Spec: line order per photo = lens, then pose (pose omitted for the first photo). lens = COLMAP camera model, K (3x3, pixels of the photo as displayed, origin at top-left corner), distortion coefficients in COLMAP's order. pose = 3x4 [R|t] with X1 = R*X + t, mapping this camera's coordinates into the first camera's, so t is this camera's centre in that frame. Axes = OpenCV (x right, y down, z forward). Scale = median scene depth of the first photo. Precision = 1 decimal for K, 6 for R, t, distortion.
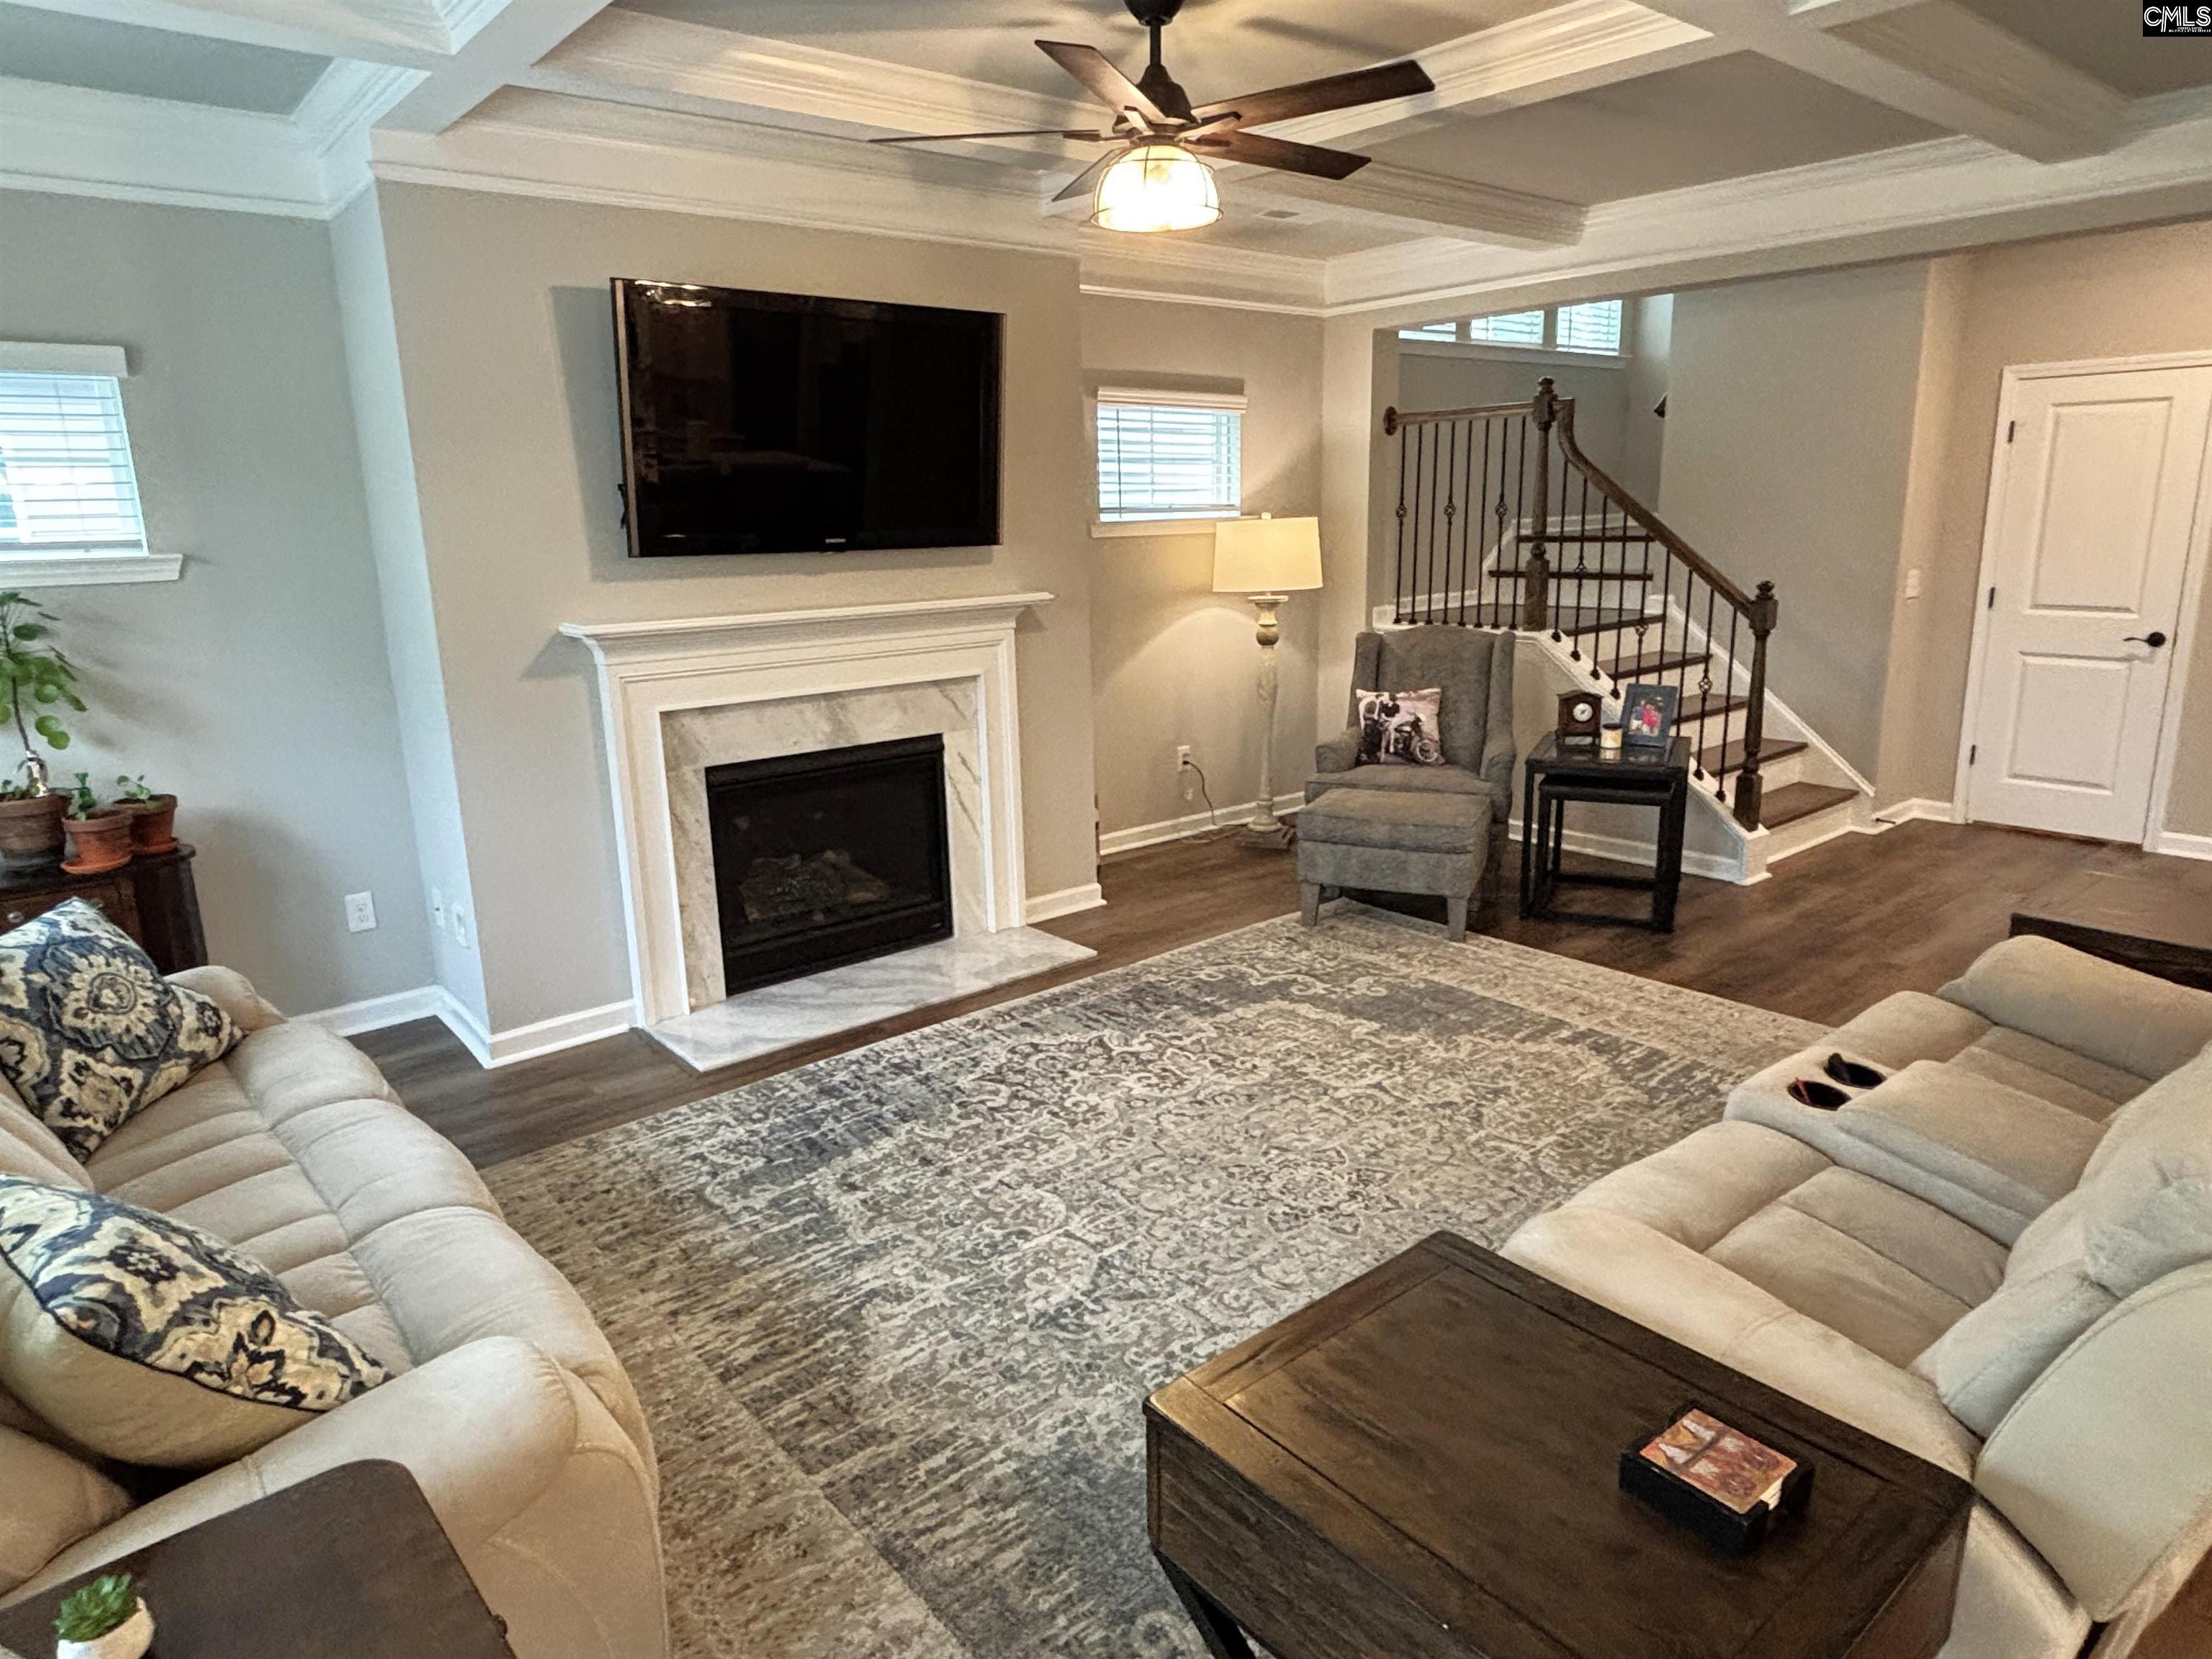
lens RADIAL K [[1343.0, 0, 1094.2], [0, 1343.0, 825.6], [0, 0, 1]] dist [0.061365, -0.086098]
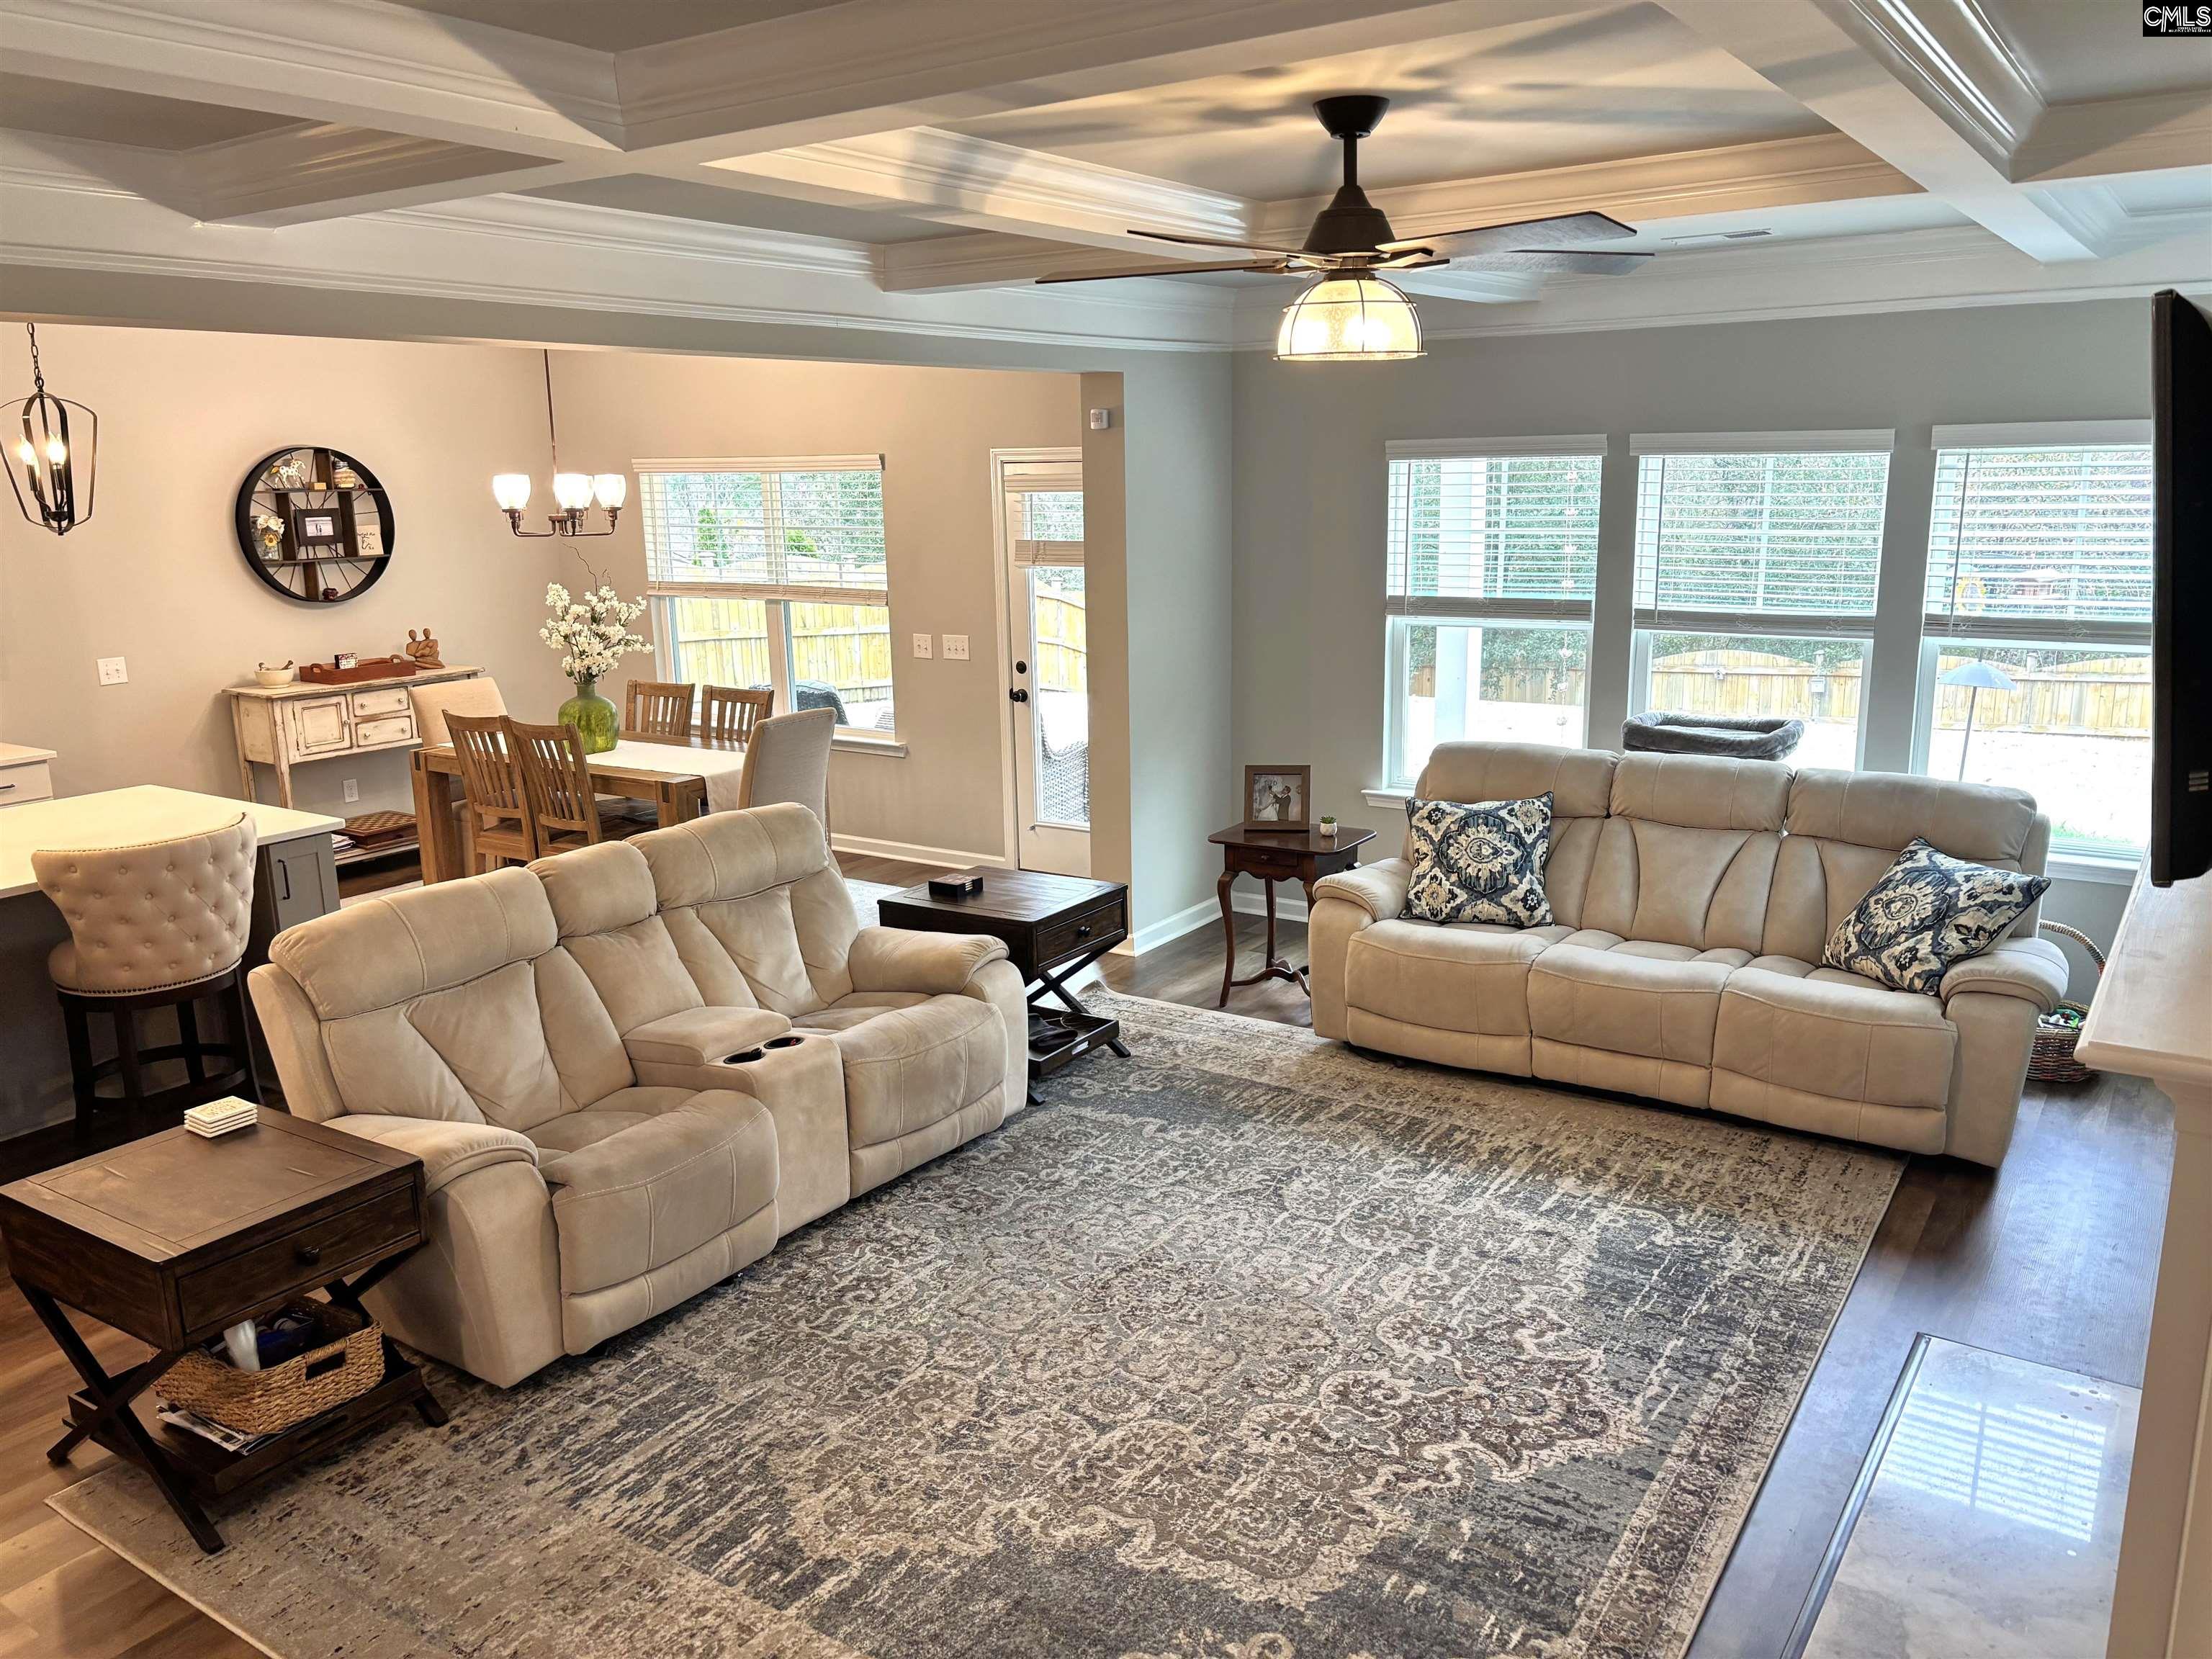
lens RADIAL K [[1663.7, 0, 1115.2], [0, 1663.7, 828.6], [0, 0, 1]] dist [0.071641, -0.088740]
pose [[-0.959257, 0.103374, -0.262946, 0.385835], [-0.022517, 0.899731, 0.435863, -0.493720], [0.281638, 0.424025, -0.860745, 1.546876]]
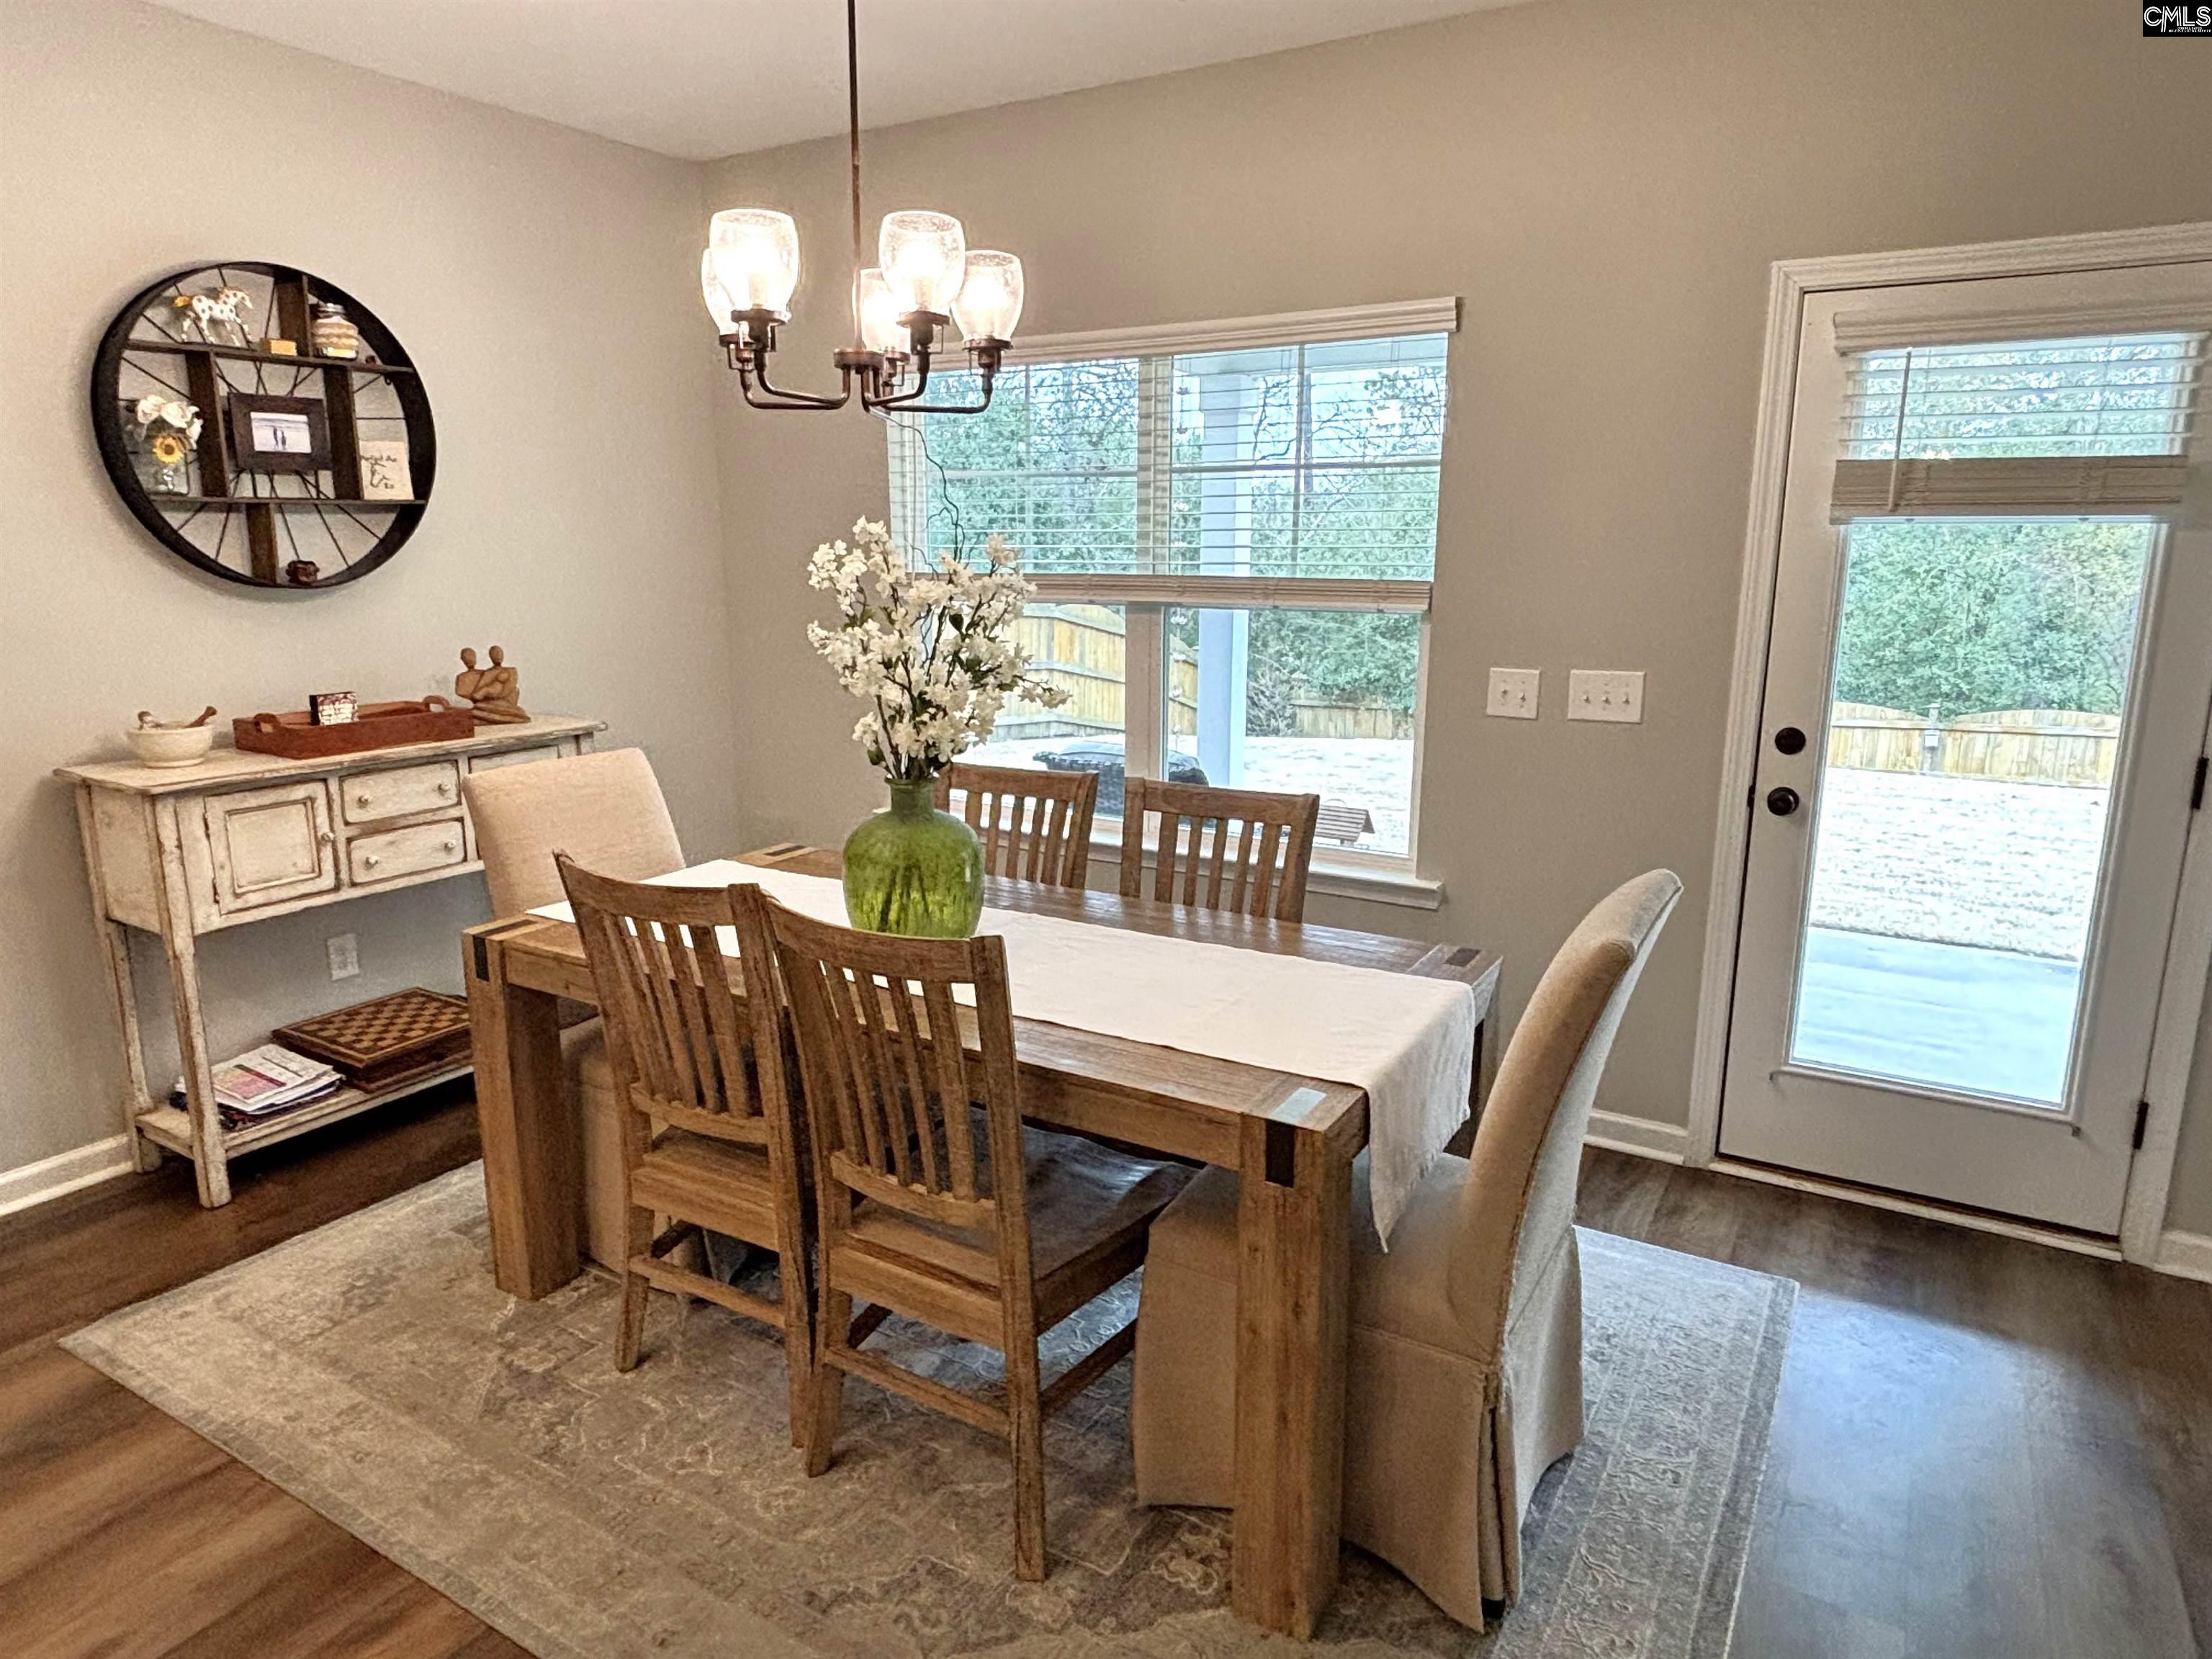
lens RADIAL K [[1343.0, 0, 1094.2], [0, 1343.0, 825.6], [0, 0, 1]] dist [0.061365, -0.086098]
pose [[-0.947377, 0.092173, -0.306562, 0.553660], [-0.051160, 0.901746, 0.429227, -0.056395], [0.316005, 0.422324, -0.849578, 0.251022]]
